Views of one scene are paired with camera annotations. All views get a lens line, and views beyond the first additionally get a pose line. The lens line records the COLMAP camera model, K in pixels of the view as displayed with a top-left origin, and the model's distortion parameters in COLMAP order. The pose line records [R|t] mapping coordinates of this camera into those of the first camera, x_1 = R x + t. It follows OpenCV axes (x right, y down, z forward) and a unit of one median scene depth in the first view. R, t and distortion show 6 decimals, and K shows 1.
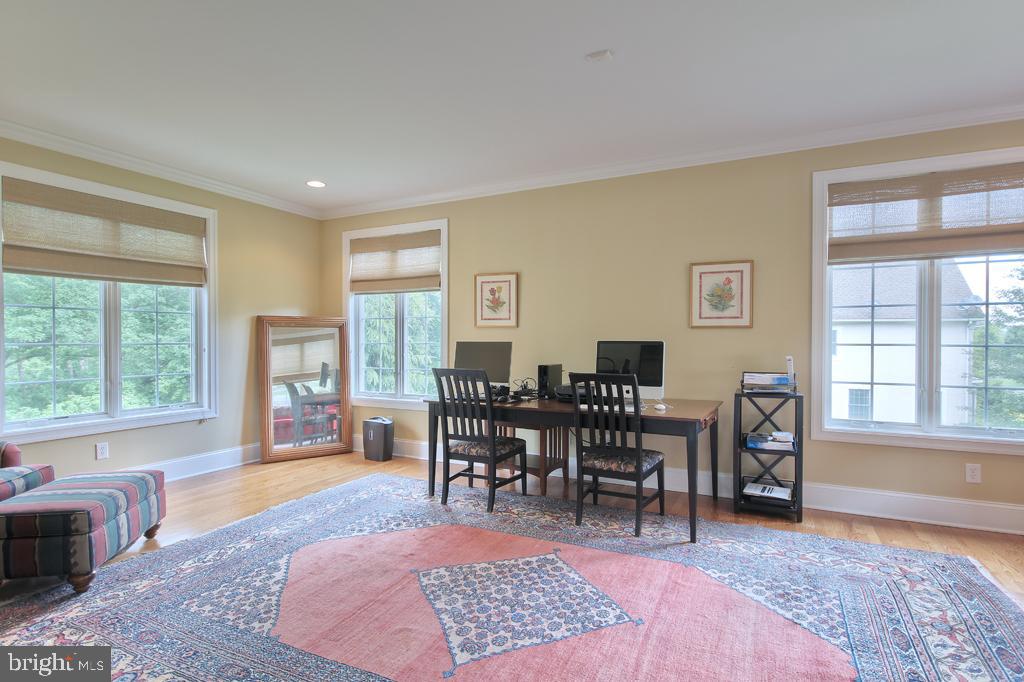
lens RADIAL K [[522.3, 0, 513.7], [0, 522.3, 344.4], [0, 0, 1]] dist [0.000096, -0.001084]
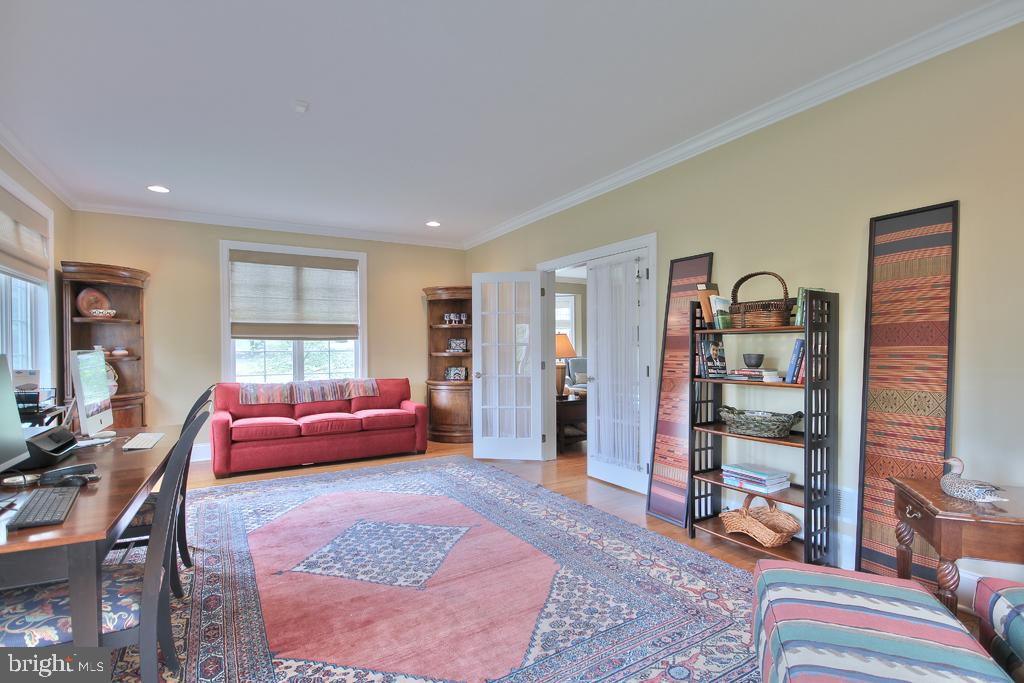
lens RADIAL K [[485.5, 0, 510.7], [0, 485.5, 346.8], [0, 0, 1]] dist [-0.002041, -0.001950]
pose [[-0.834431, 0.004191, 0.551097, -0.848860], [0.009431, 0.999933, 0.006676, -0.016129], [-0.551032, 0.010768, -0.834415, 1.703220]]
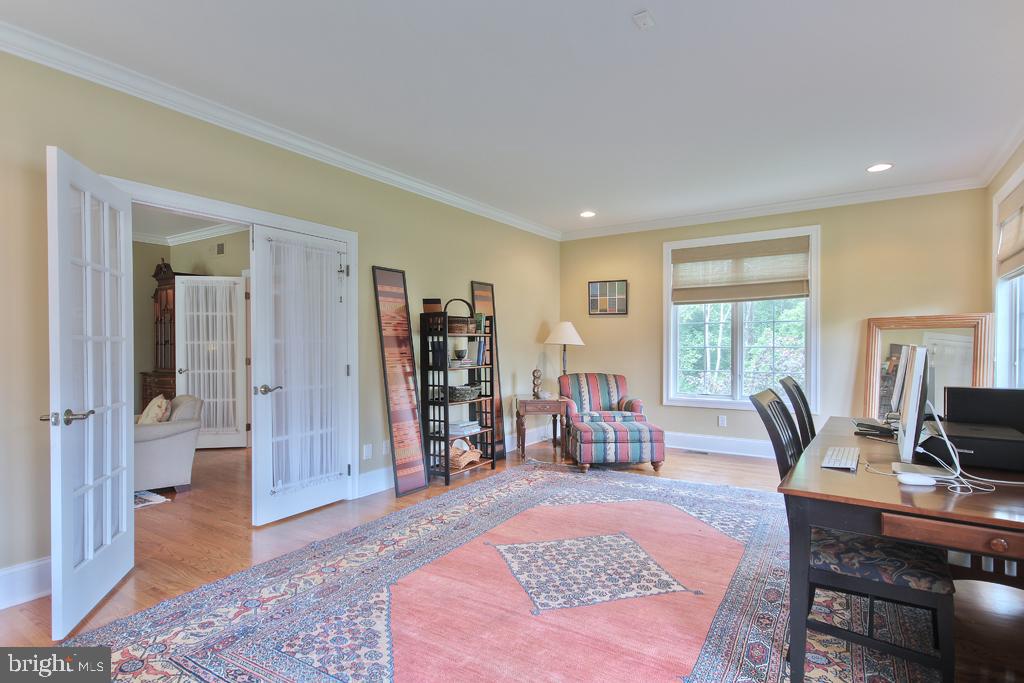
lens RADIAL K [[522.3, 0, 510.5], [0, 522.3, 347.7], [0, 0, 1]] dist [0.000096, -0.001084]
pose [[-0.124035, 0.005705, -0.992261, 1.093042], [-0.005183, 0.999966, 0.006397, -0.008184], [0.992264, 0.005936, -0.124001, 0.914140]]
